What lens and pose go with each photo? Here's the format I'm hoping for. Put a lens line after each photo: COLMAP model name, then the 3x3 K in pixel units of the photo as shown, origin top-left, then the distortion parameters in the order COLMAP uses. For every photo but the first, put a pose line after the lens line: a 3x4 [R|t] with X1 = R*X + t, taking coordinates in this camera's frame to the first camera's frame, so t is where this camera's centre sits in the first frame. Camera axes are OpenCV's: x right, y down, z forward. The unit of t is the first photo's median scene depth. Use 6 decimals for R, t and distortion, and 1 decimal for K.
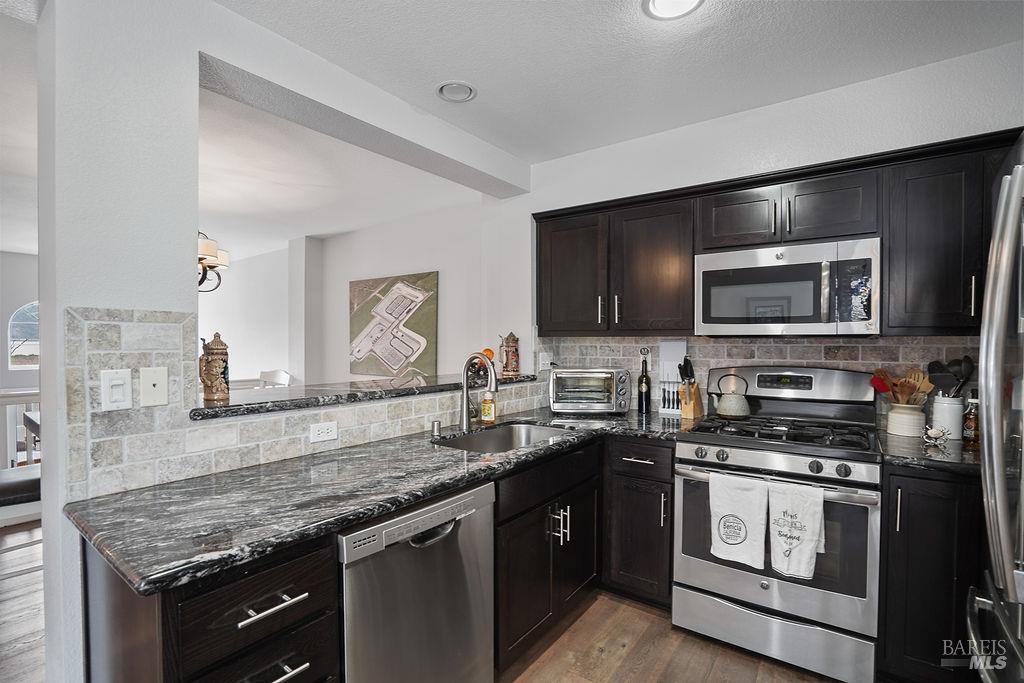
lens RADIAL K [[476.9, 0, 512.8], [0, 476.9, 349.4], [0, 0, 1]] dist [-0.047999, 0.014149]
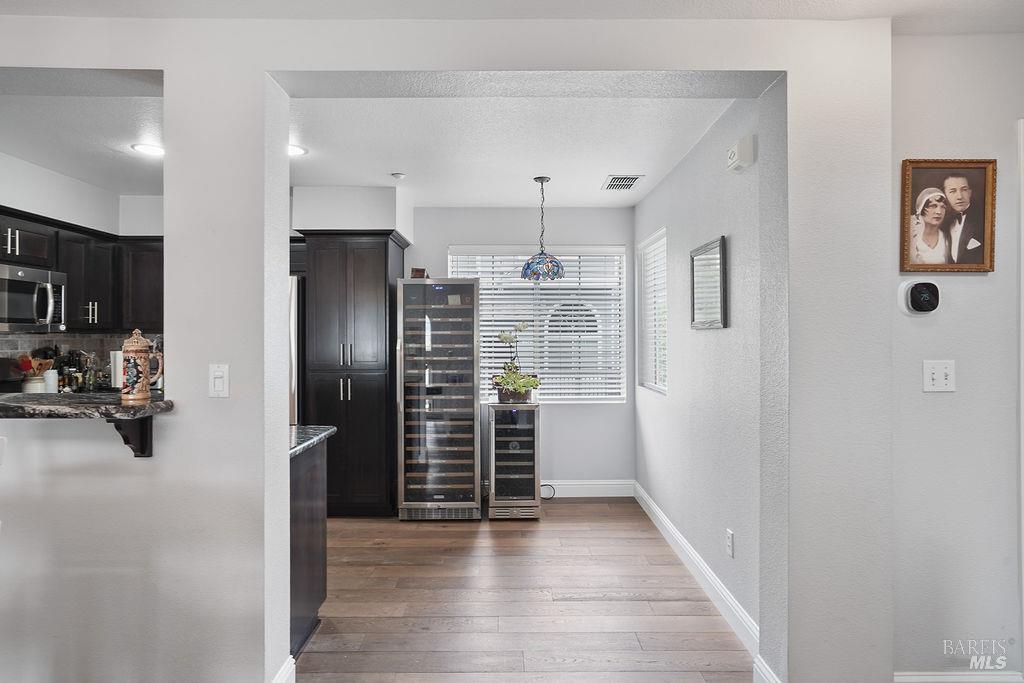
lens RADIAL K [[586.4, 0, 507.8], [0, 586.4, 338.7], [0, 0, 1]] dist [-0.015934, 0.000953]
pose [[-0.588916, -0.005281, 0.808177, -1.759716], [0.010970, 0.999834, 0.014527, -0.022086], [-0.808119, 0.017421, -0.588761, 0.926120]]
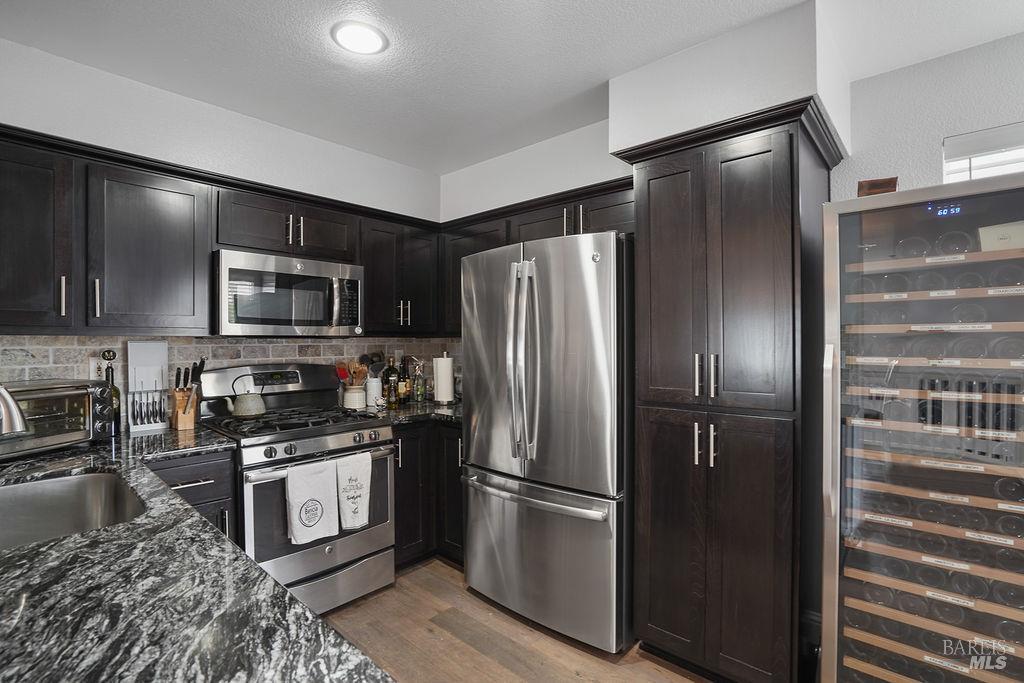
lens RADIAL K [[476.9, 0, 514.7], [0, 476.9, 341.0], [0, 0, 1]] dist [-0.047999, 0.014149]
pose [[0.099688, -0.001599, 0.995017, -0.571340], [0.019380, 0.999812, -0.000335, -0.008504], [-0.994830, 0.019317, 0.099700, 0.400854]]
